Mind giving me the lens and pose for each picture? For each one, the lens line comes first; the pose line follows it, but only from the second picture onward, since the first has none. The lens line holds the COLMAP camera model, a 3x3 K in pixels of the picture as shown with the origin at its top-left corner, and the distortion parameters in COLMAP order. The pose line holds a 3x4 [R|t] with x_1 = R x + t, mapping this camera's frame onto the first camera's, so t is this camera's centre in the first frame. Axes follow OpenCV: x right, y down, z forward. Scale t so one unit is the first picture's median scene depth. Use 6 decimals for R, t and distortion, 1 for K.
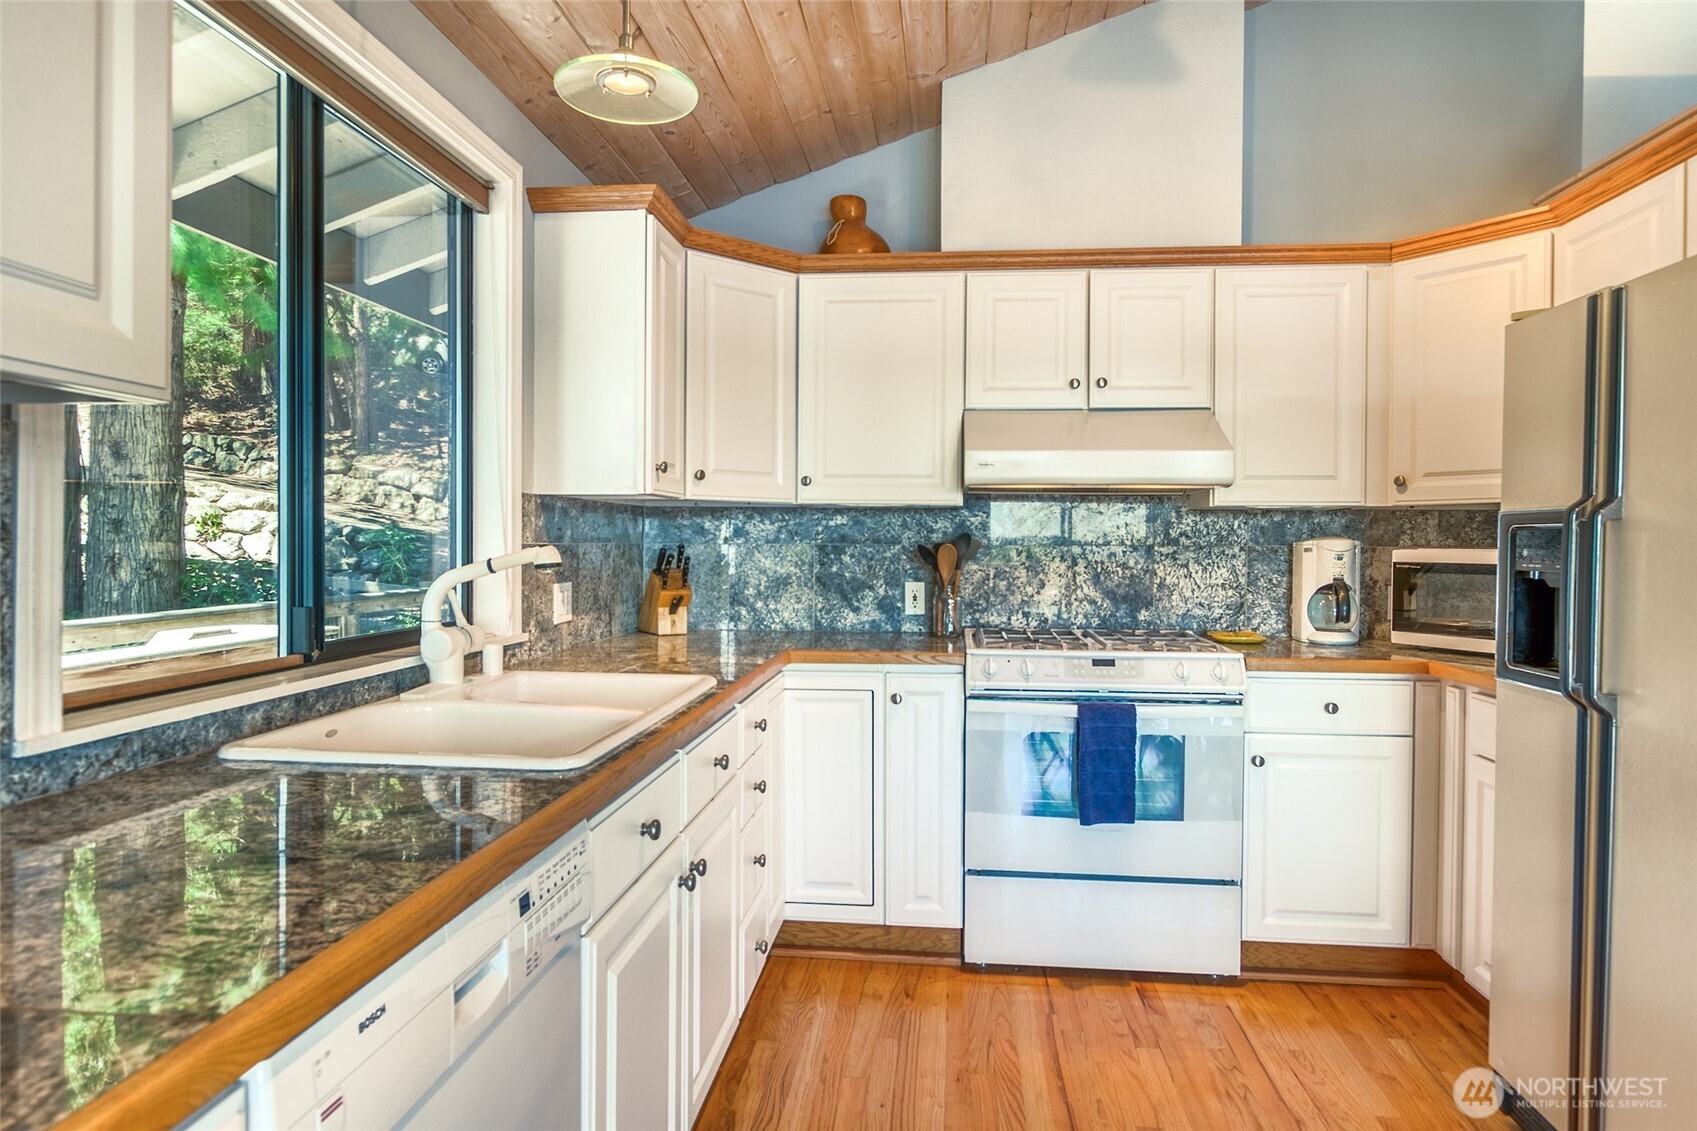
lens RADIAL K [[942.8, 0, 849.1], [0, 942.8, 554.9], [0, 0, 1]] dist [-0.018912, 0.000144]
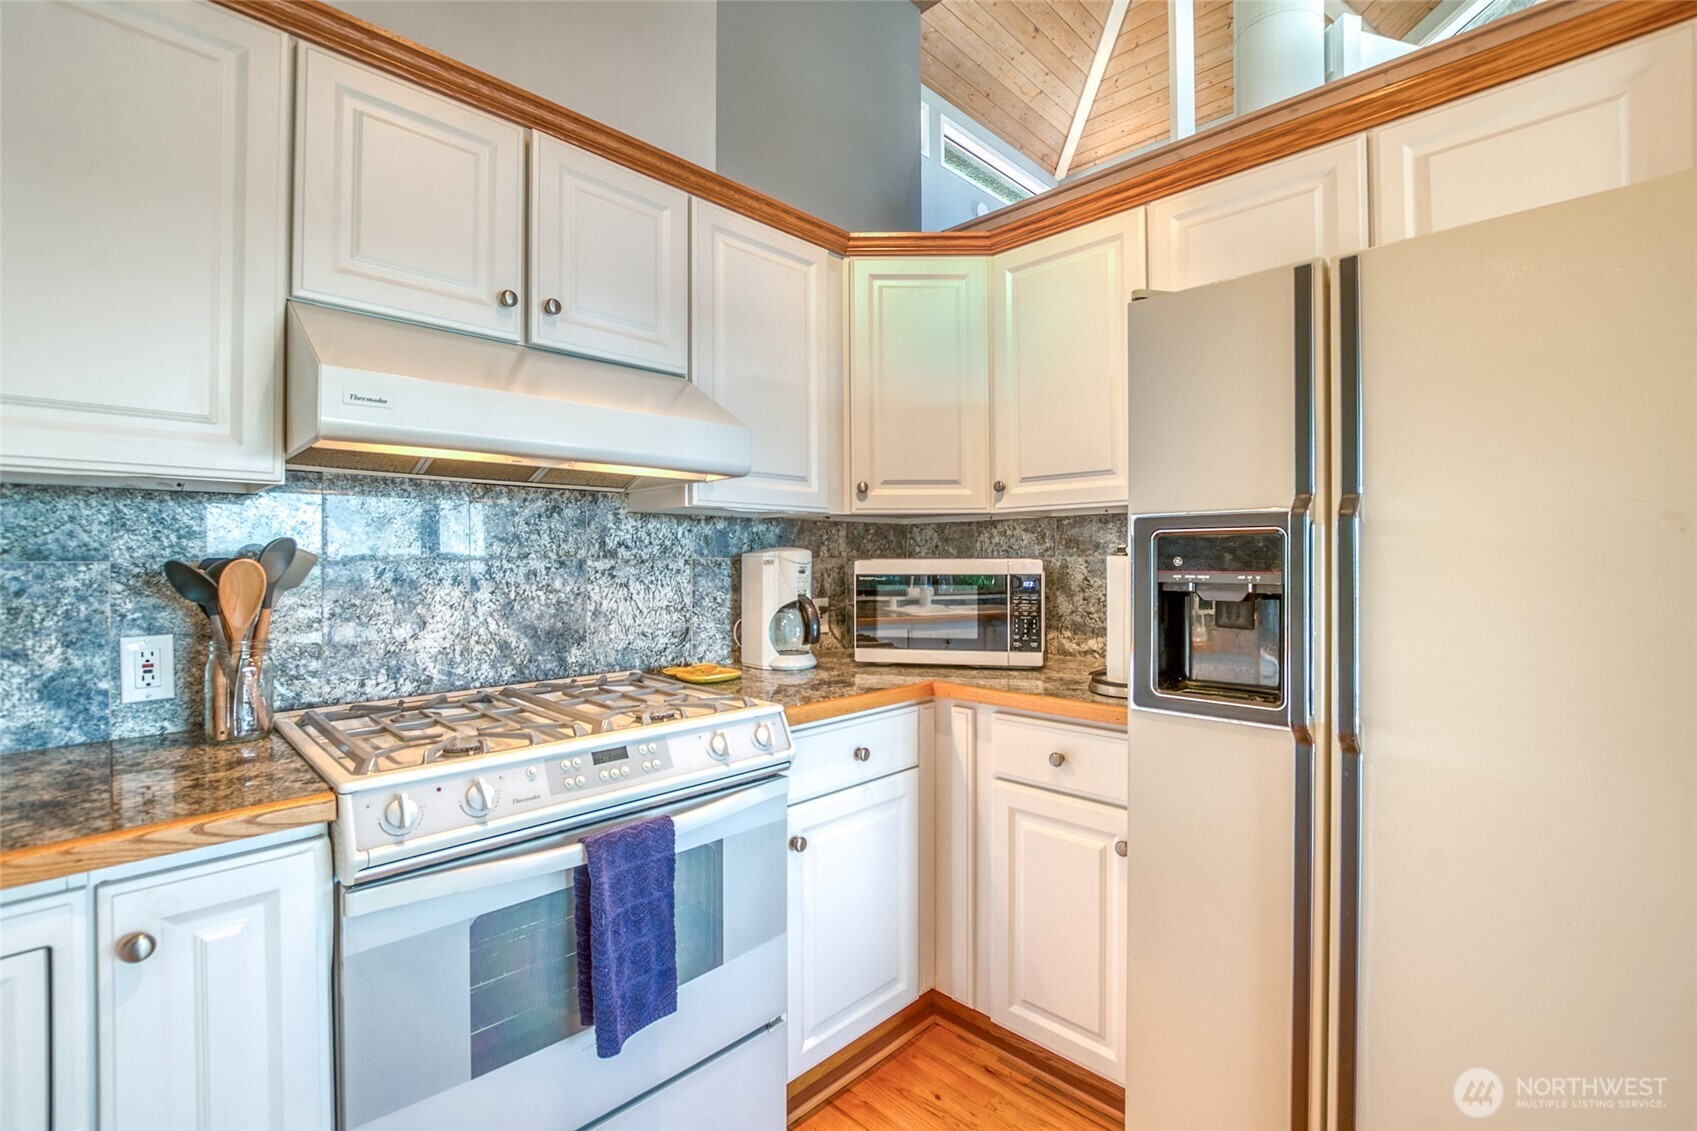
lens RADIAL K [[750.5, 0, 855.2], [0, 750.5, 555.5], [0, 0, 1]] dist [-0.024991, 0.006444]
pose [[0.621658, -0.004860, 0.783274, -0.003371], [0.017028, 0.999828, -0.007311, -0.005005], [-0.783104, 0.017883, 0.621634, 0.485368]]
